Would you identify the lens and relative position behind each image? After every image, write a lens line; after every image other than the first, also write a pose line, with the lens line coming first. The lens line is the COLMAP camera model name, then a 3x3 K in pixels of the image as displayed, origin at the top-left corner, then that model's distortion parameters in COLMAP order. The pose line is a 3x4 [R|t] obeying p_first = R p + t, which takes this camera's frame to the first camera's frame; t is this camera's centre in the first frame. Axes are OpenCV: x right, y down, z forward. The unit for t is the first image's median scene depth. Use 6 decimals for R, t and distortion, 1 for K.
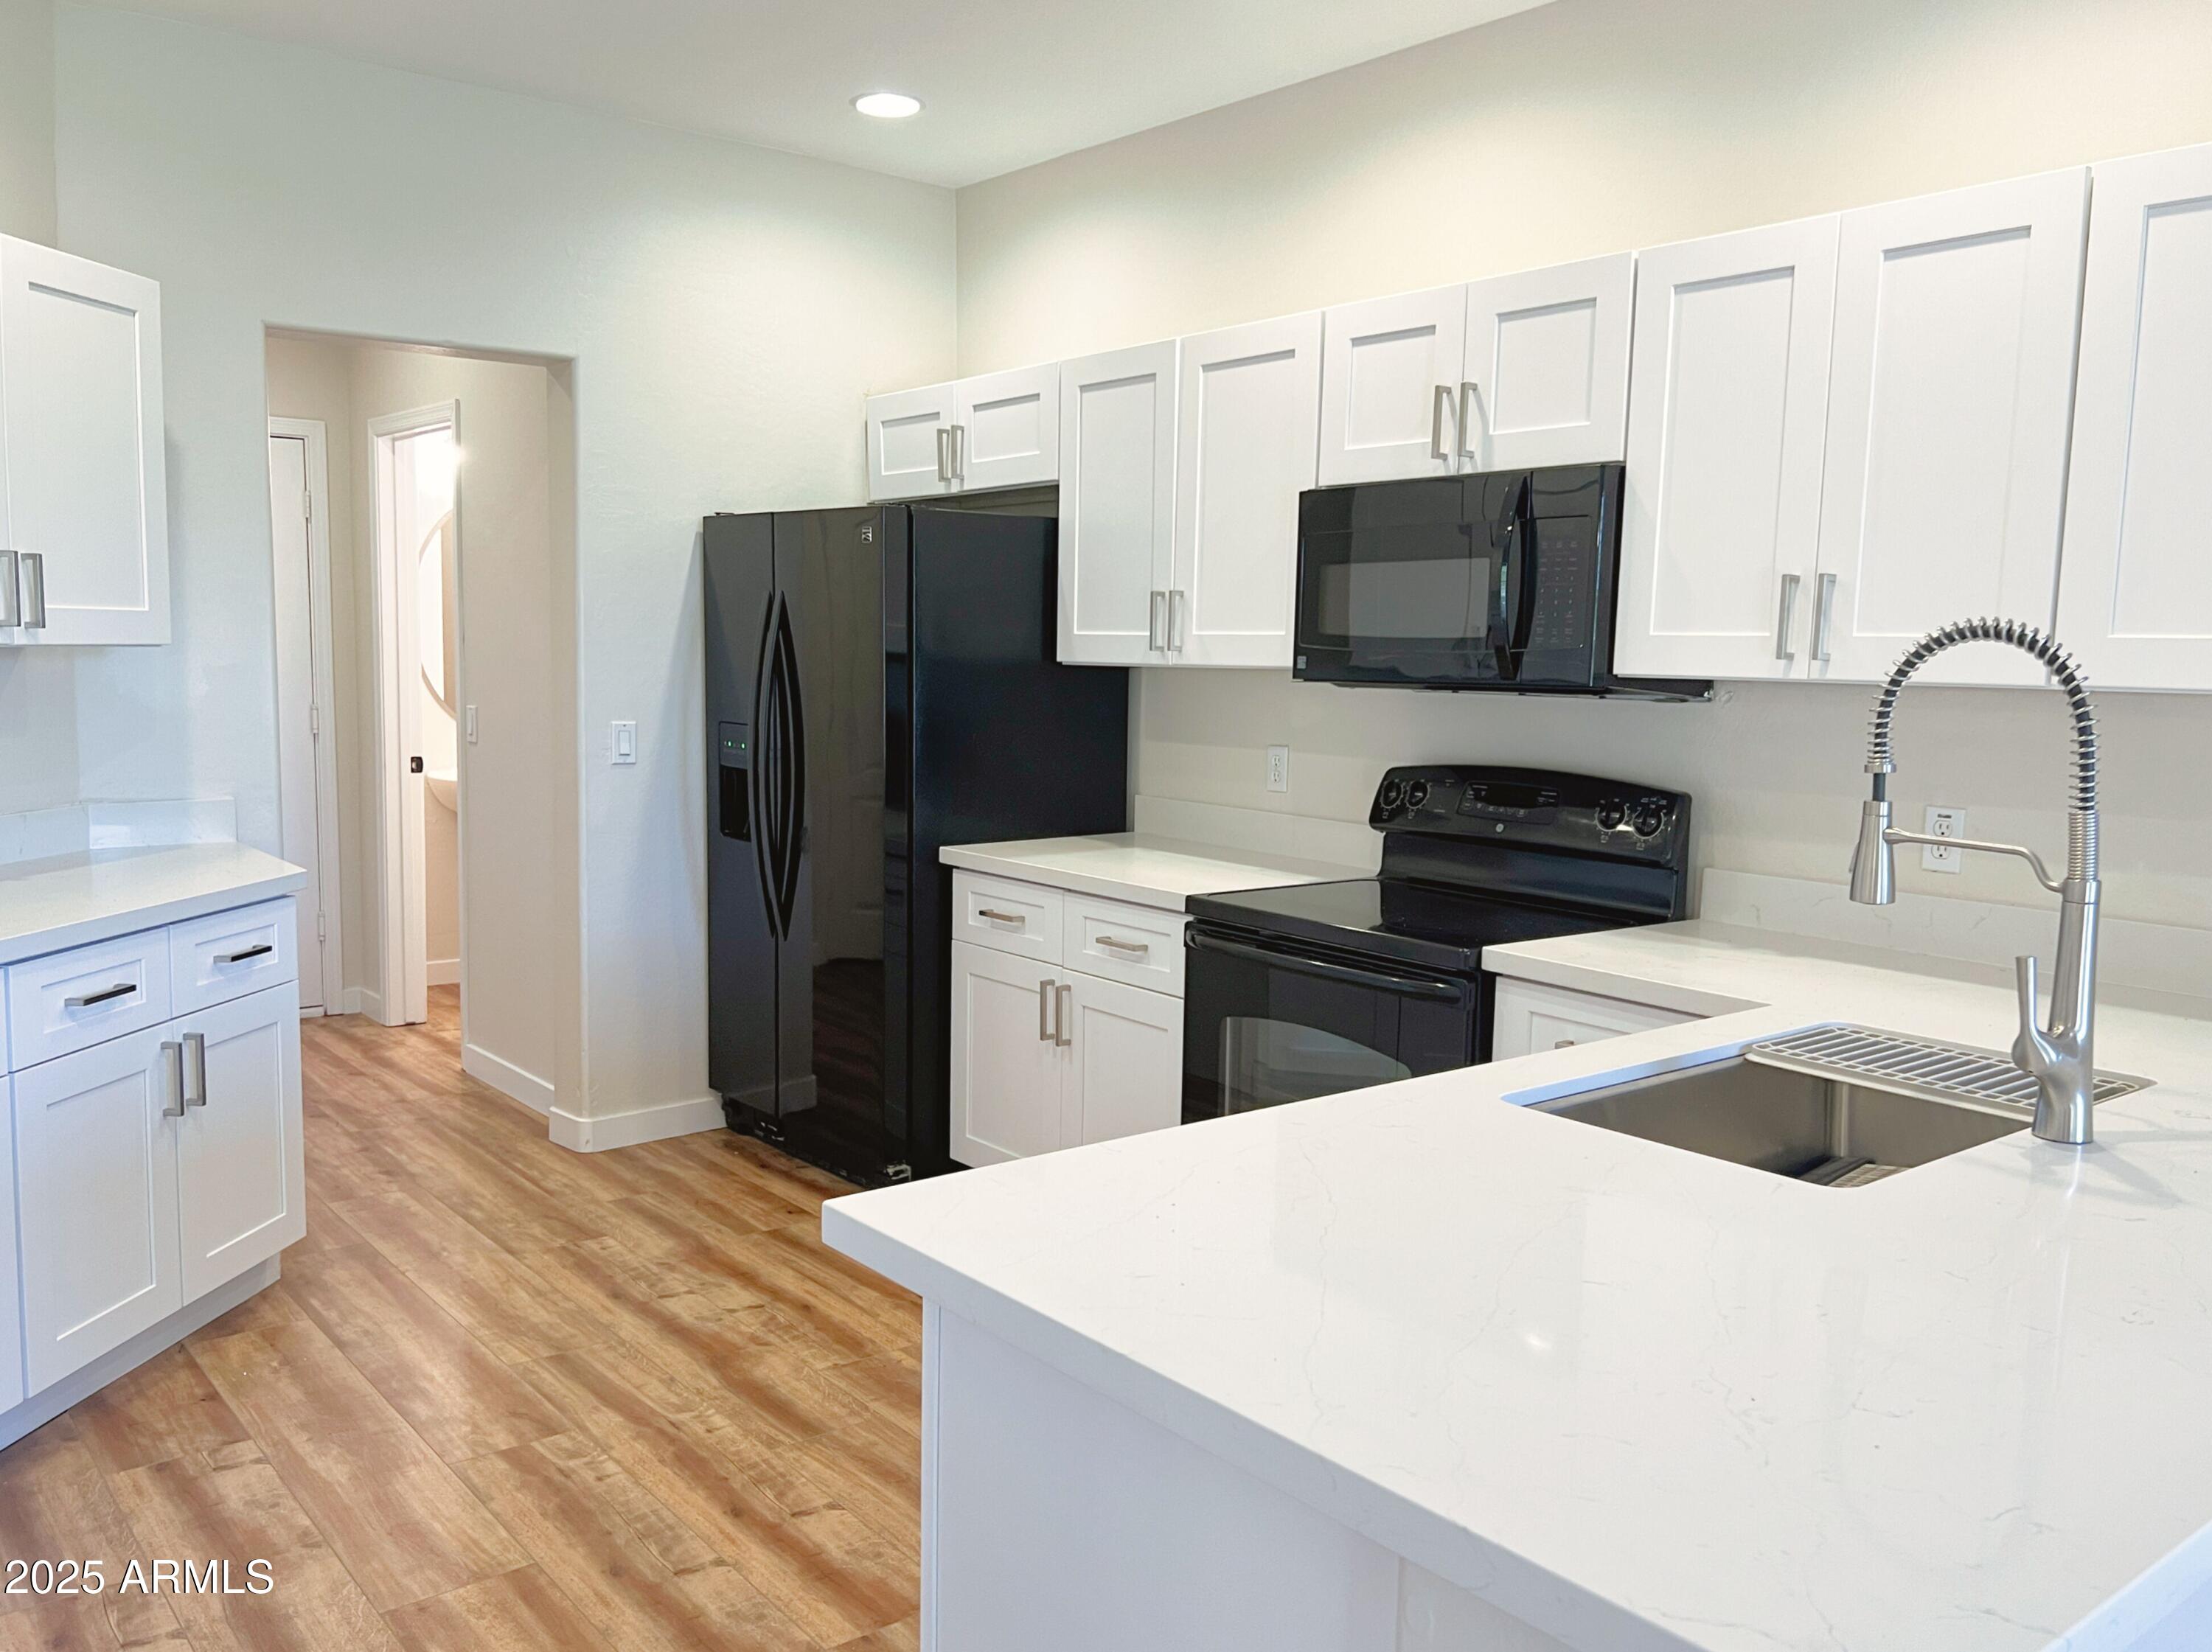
lens RADIAL K [[1758.8, 0, 1106.0], [0, 1758.8, 826.0], [0, 0, 1]] dist [0.058354, -0.054649]
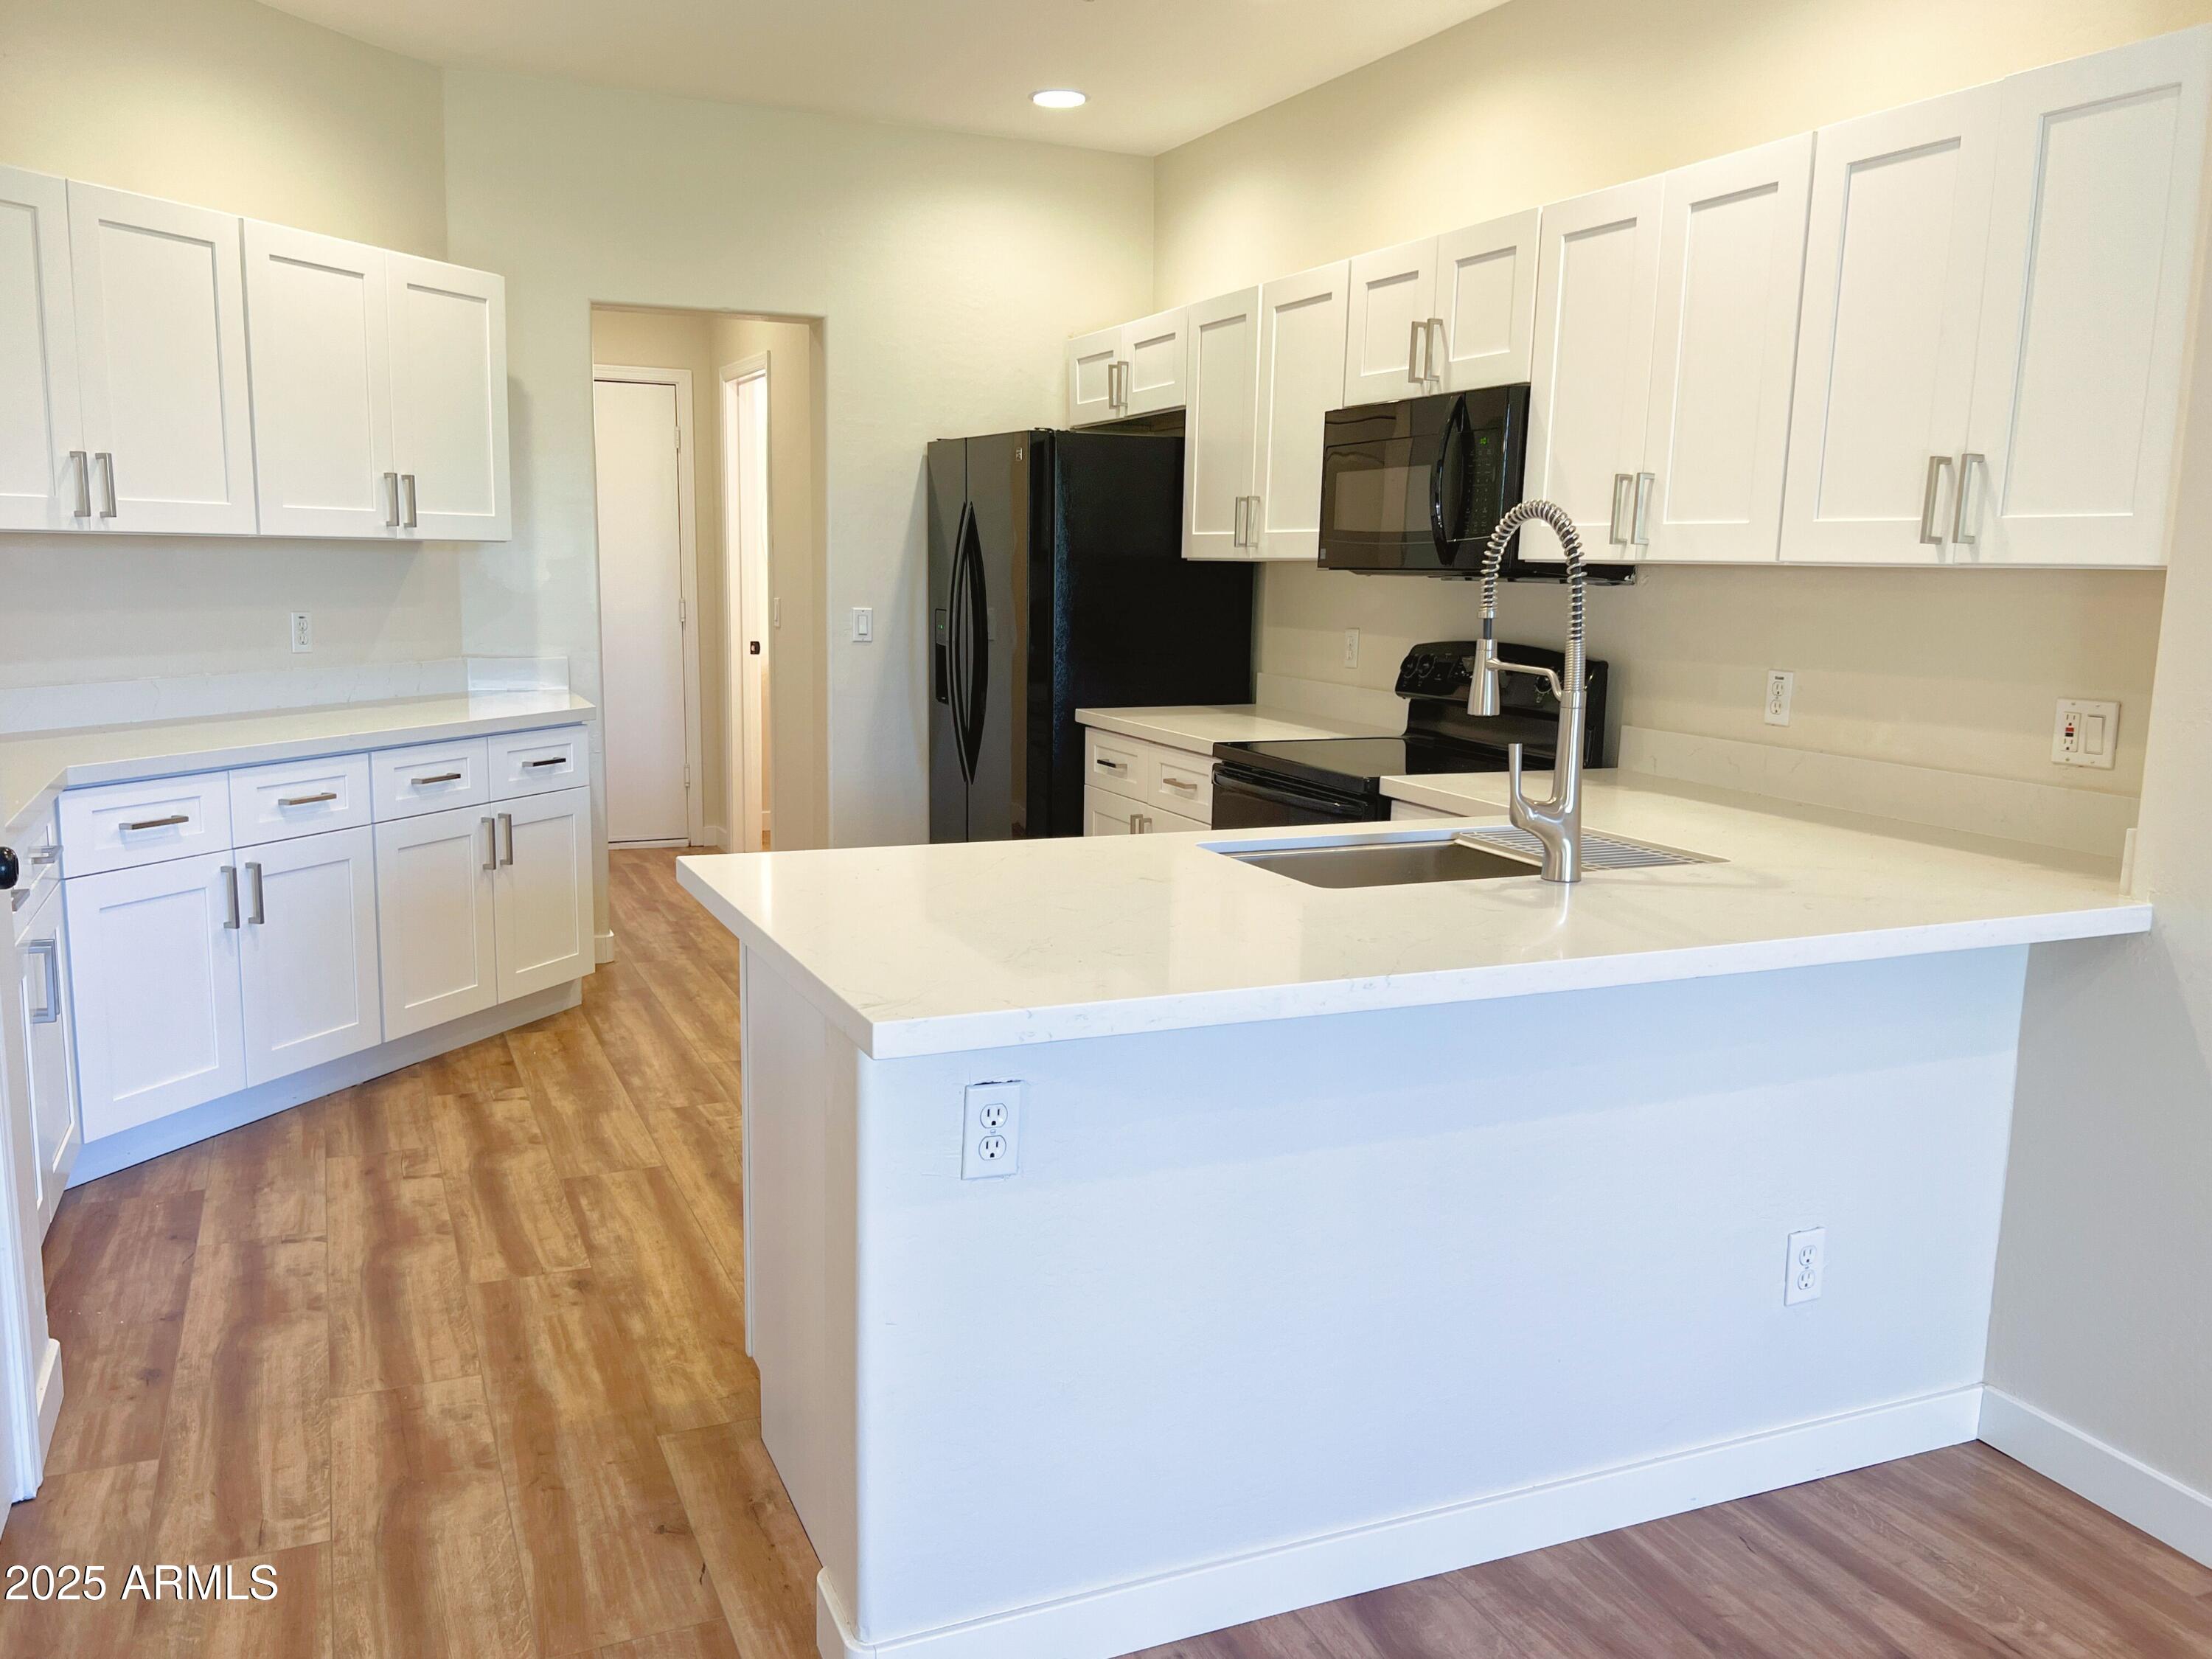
lens RADIAL K [[1729.8, 0, 1106.0], [0, 1729.8, 829.5], [0, 0, 1]] dist [0.061493, -0.063188]
pose [[0.966227, 0.040623, -0.254471, 0.286376], [-0.028483, 0.998282, 0.051210, 0.040752], [0.256114, -0.042232, 0.965724, -0.208825]]
